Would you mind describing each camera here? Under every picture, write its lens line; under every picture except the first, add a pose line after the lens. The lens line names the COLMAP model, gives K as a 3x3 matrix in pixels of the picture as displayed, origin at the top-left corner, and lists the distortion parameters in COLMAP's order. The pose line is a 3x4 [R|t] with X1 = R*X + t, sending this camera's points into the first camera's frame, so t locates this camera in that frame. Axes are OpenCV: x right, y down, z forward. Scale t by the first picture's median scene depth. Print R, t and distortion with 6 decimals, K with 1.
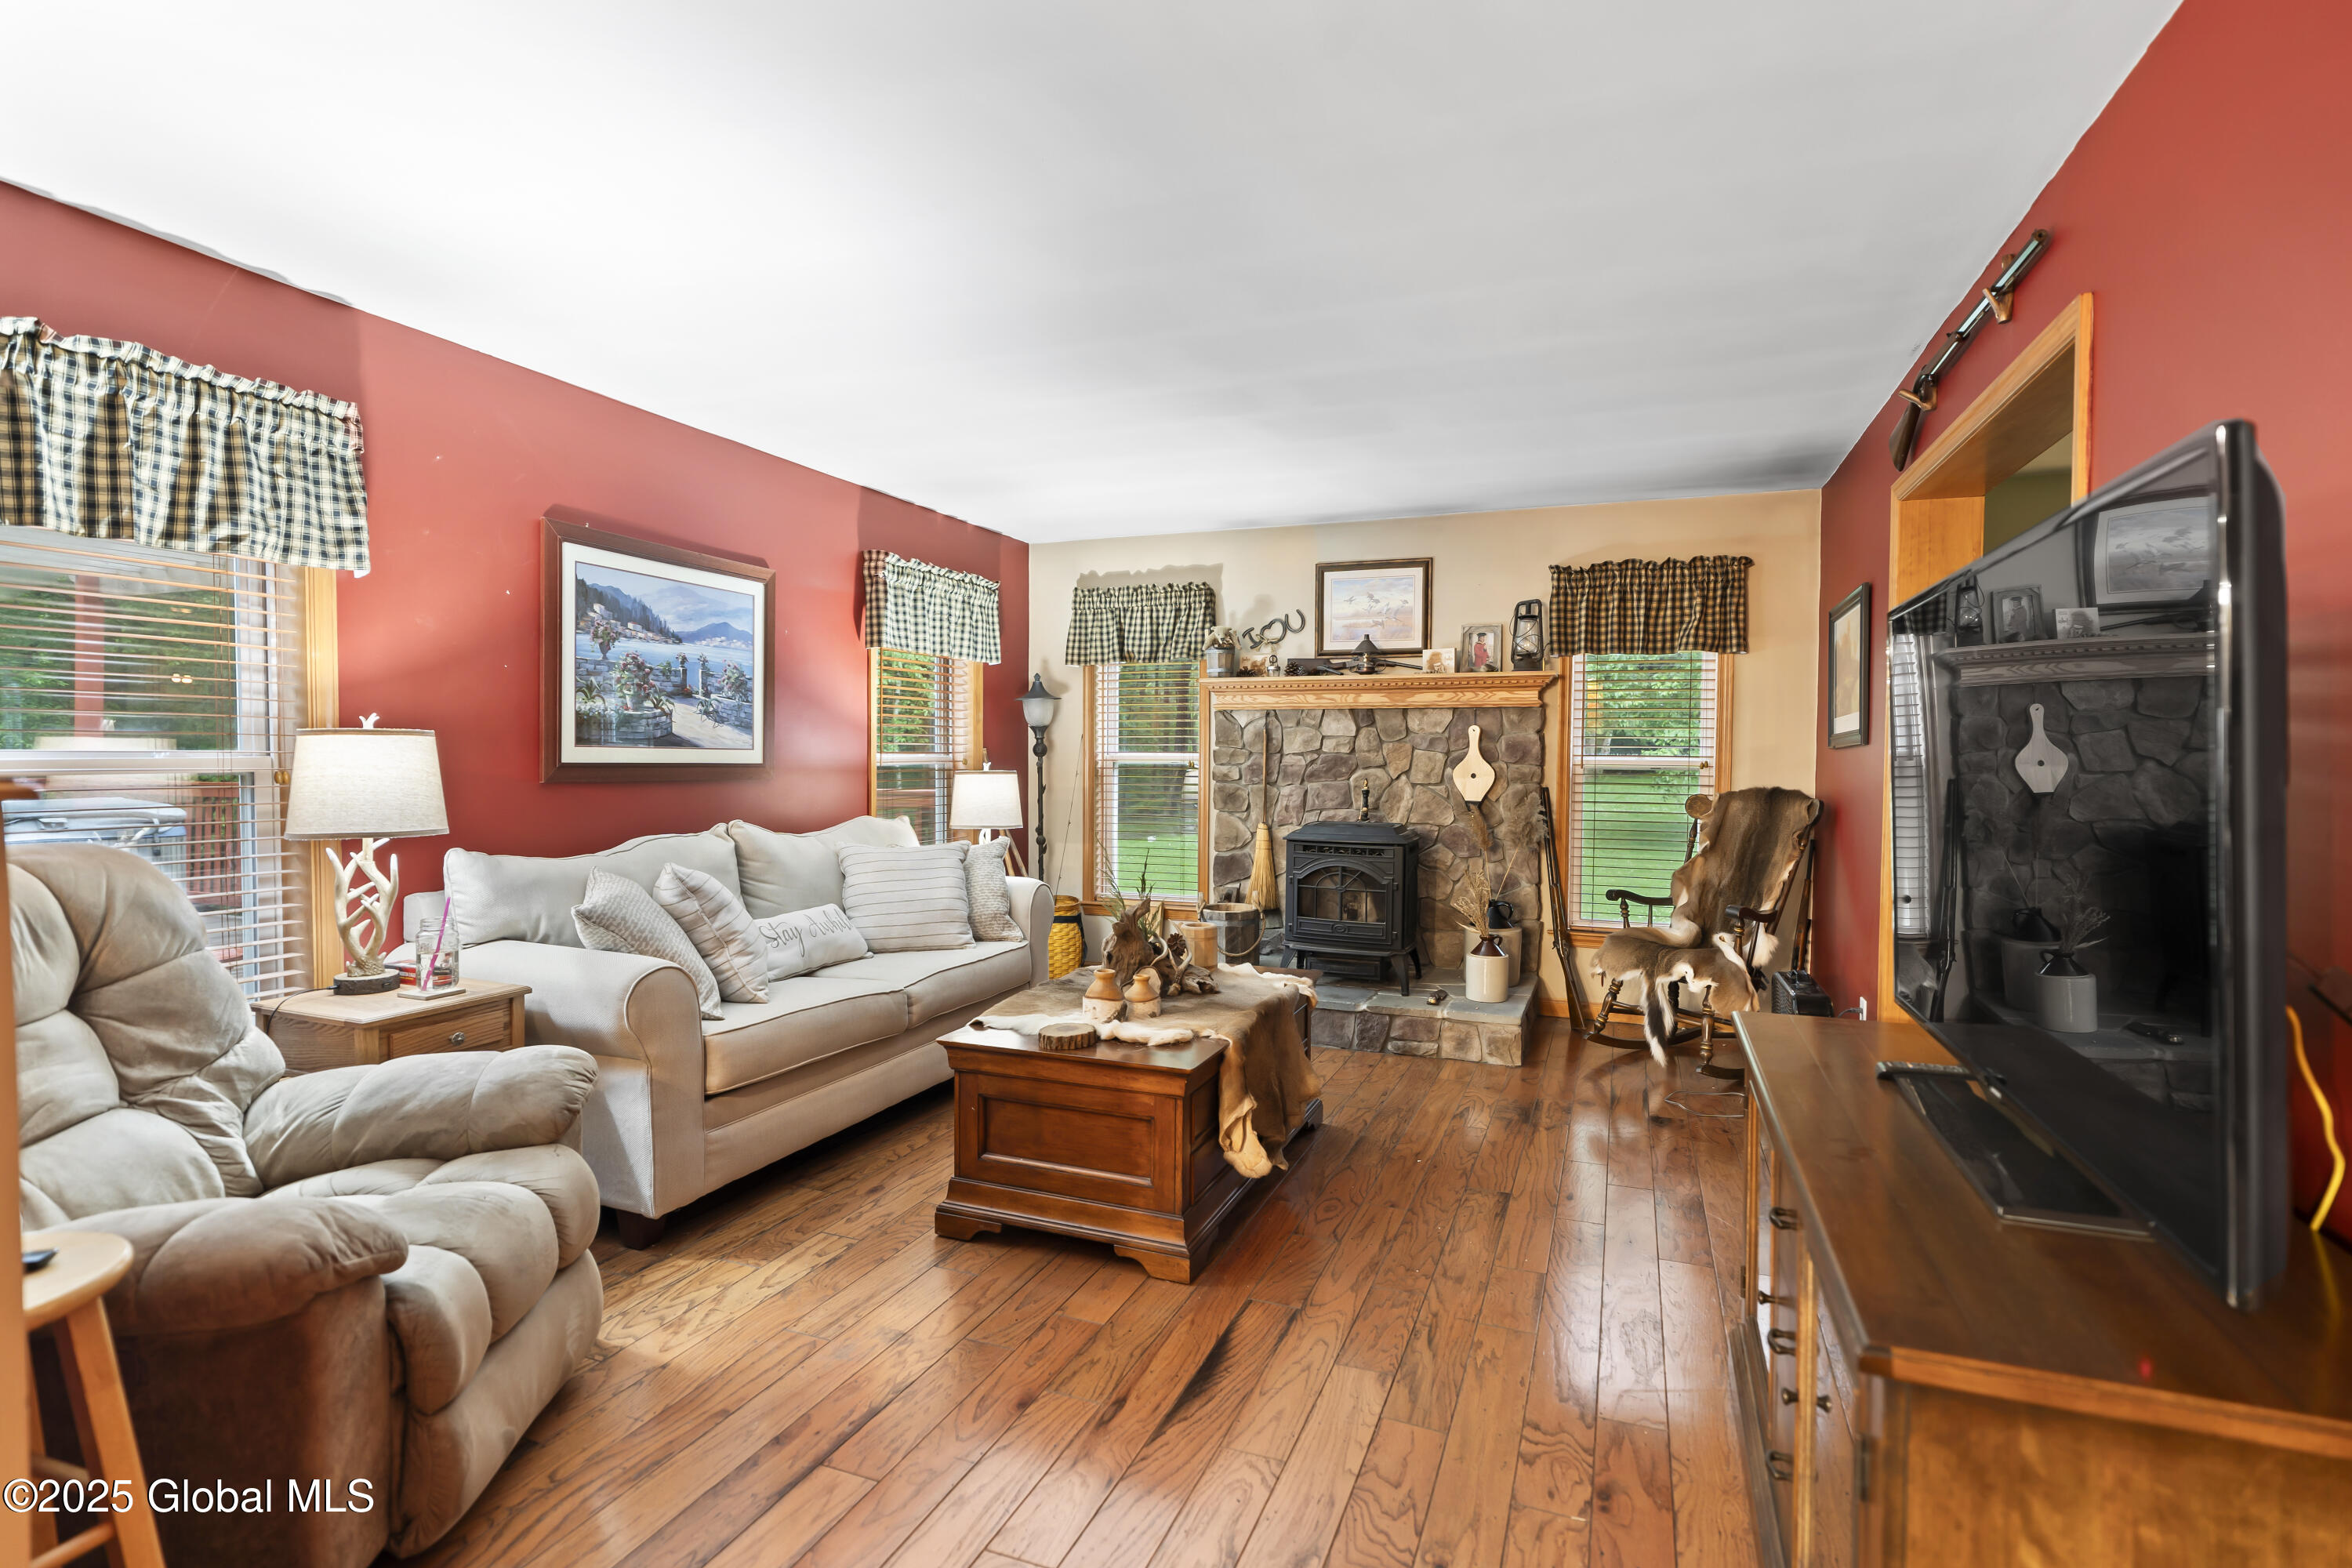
lens RADIAL K [[1143.2, 0, 1180.4], [0, 1143.2, 775.1], [0, 0, 1]] dist [-0.003323, 0.002056]
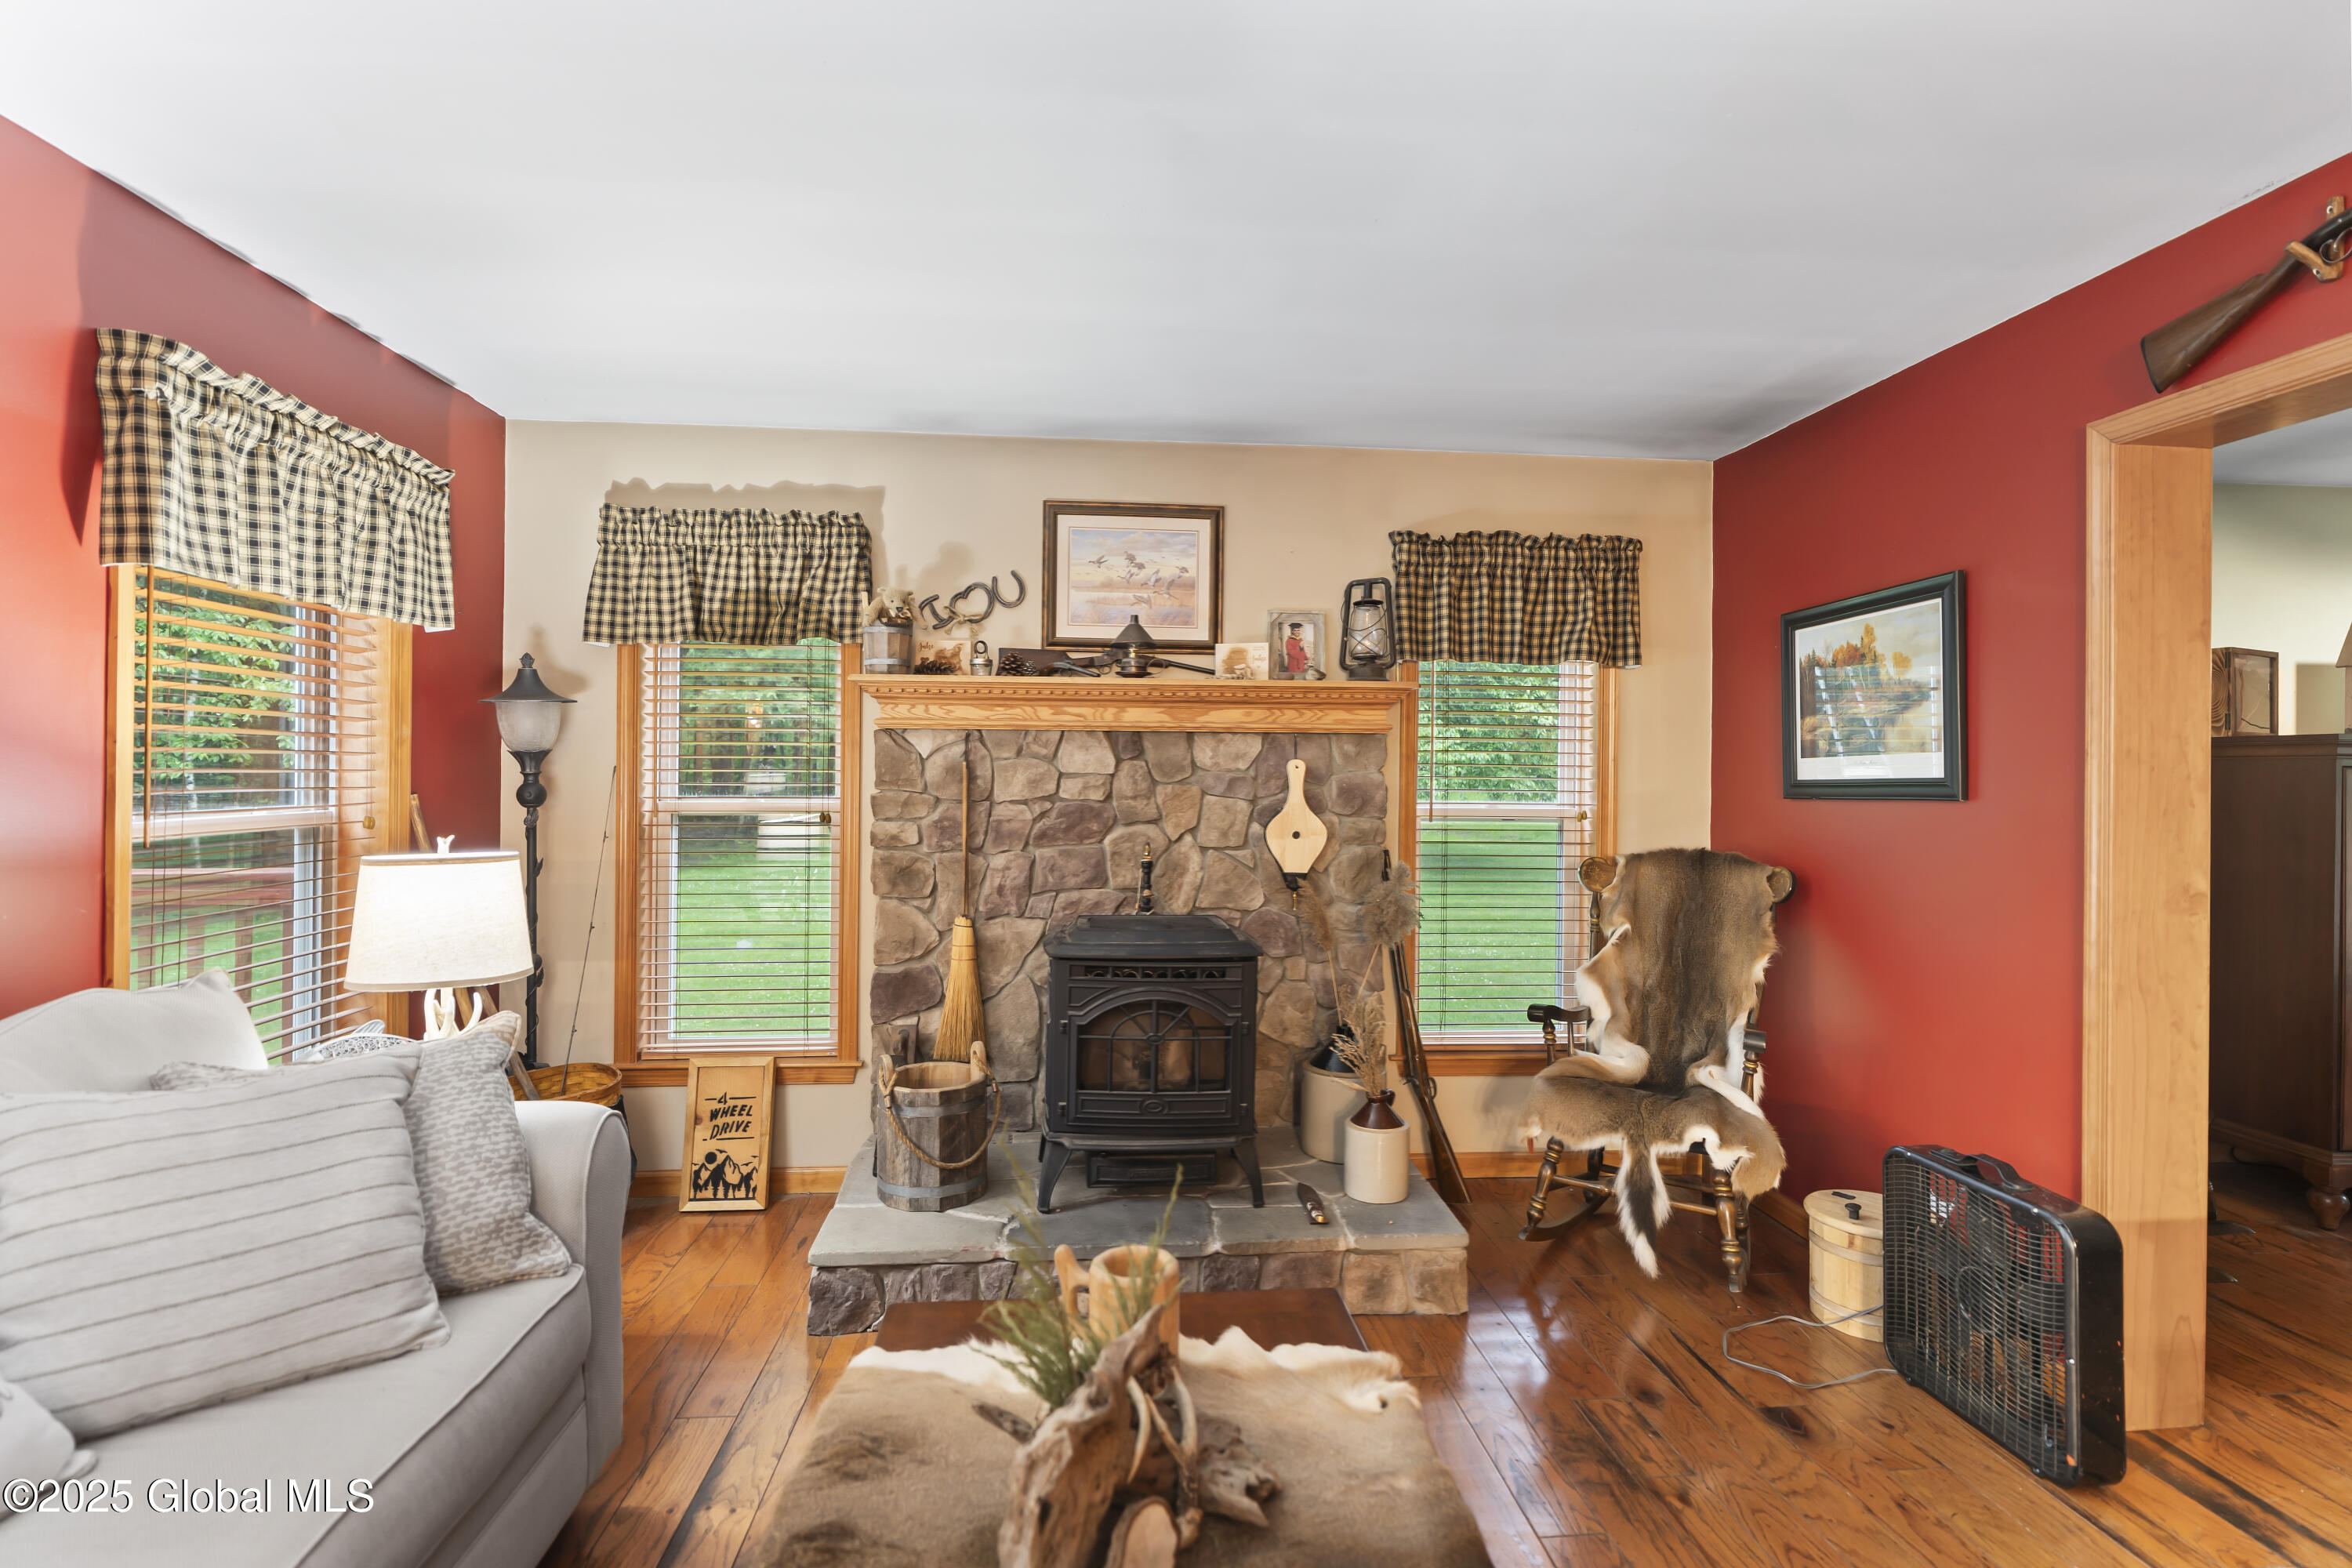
lens RADIAL K [[1143.2, 0, 1171.9], [0, 1143.2, 763.9], [0, 0, 1]] dist [-0.003323, 0.002056]
pose [[0.892796, 0.004654, 0.450437, -0.107750], [0.005665, 0.999752, -0.021558, -0.026441], [-0.450425, 0.021799, 0.892548, 0.428160]]
